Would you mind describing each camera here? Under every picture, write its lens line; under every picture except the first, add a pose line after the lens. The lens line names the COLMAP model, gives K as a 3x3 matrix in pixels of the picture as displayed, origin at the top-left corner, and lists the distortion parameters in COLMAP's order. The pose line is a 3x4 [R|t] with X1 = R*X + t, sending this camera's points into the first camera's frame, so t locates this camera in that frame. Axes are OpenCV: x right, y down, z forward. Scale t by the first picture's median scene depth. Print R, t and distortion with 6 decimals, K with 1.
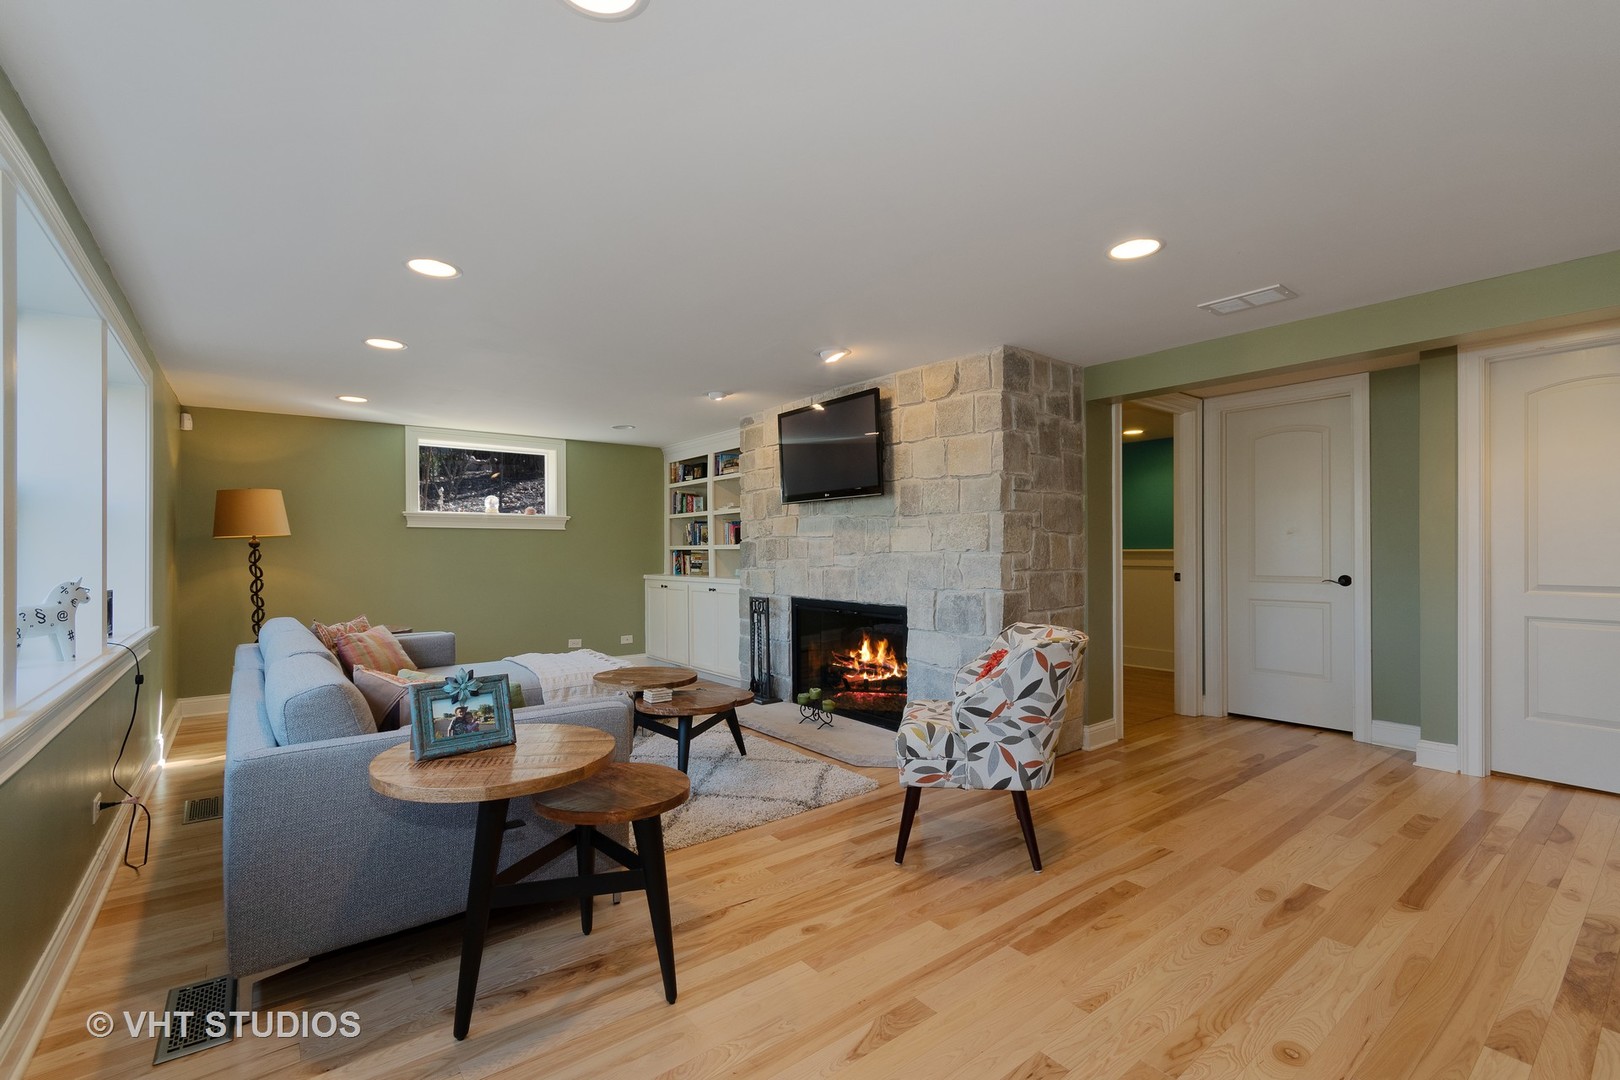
lens RADIAL K [[709.4, 0, 806.3], [0, 709.4, 550.2], [0, 0, 1]] dist [0.000002, 0.000116]
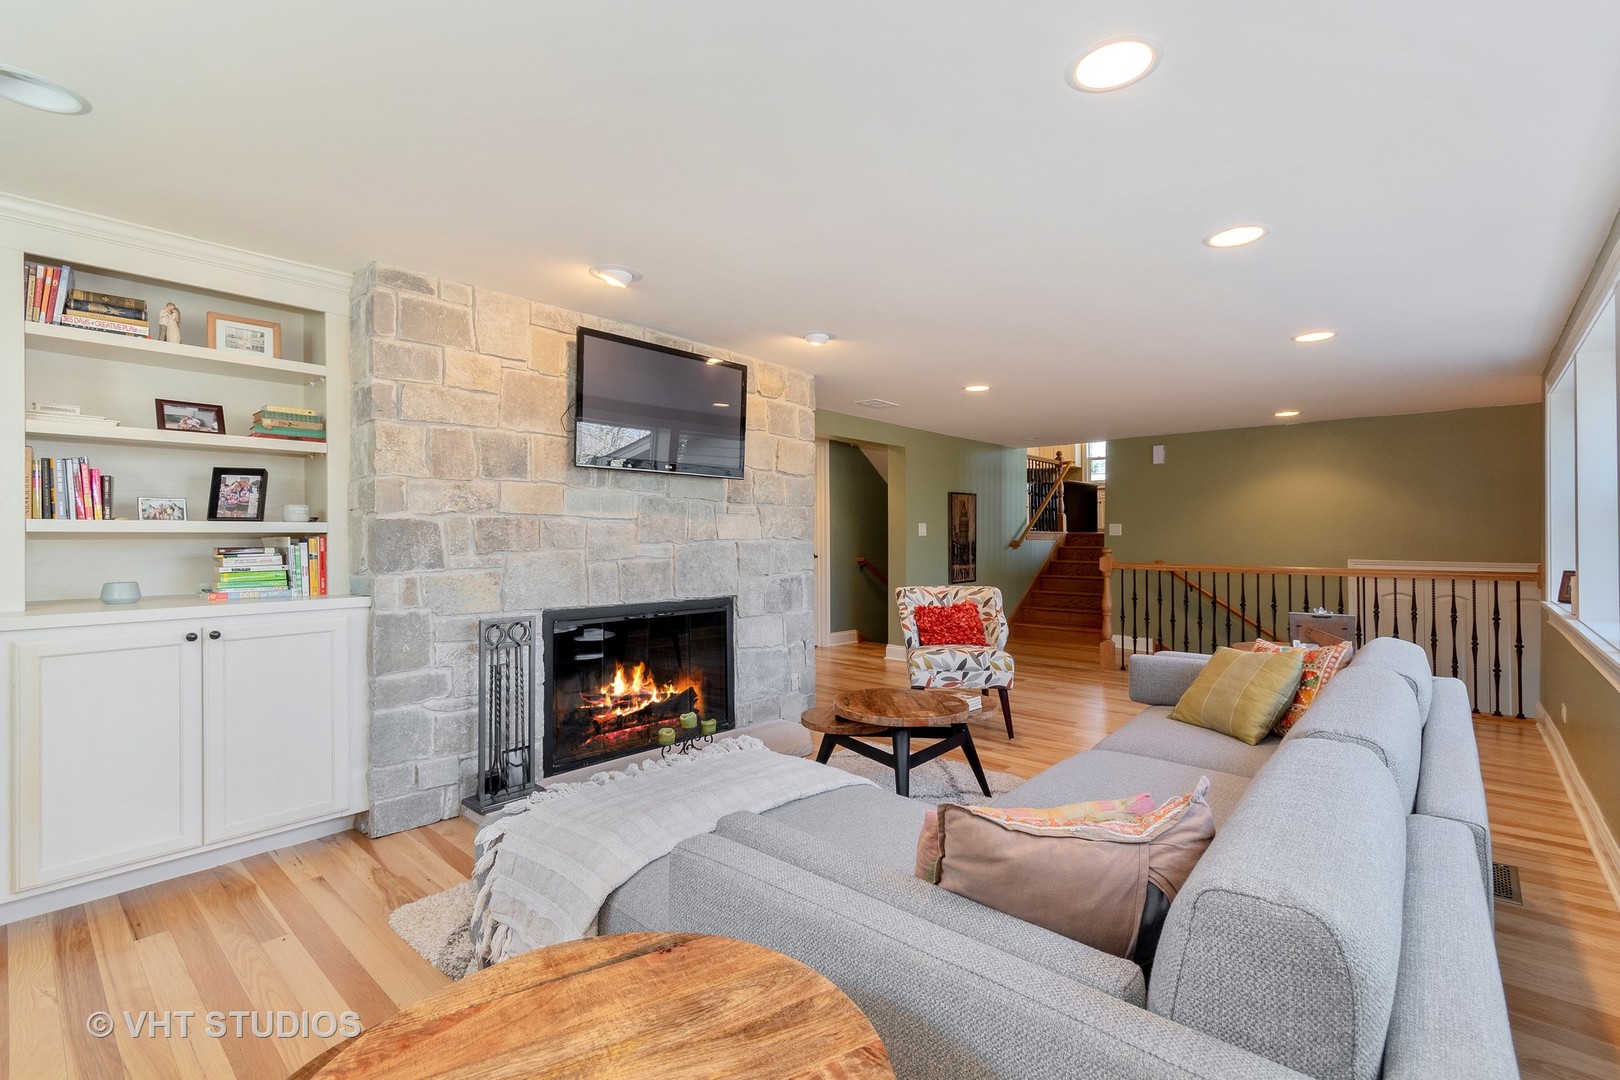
lens RADIAL K [[709.4, 0, 806.9], [0, 709.4, 535.6], [0, 0, 1]] dist [0.000002, 0.000116]
pose [[-0.164782, 0.009379, 0.986285, -0.795621], [-0.001433, 0.999951, -0.009748, 0.005936], [-0.986329, -0.003019, -0.164760, 1.015077]]
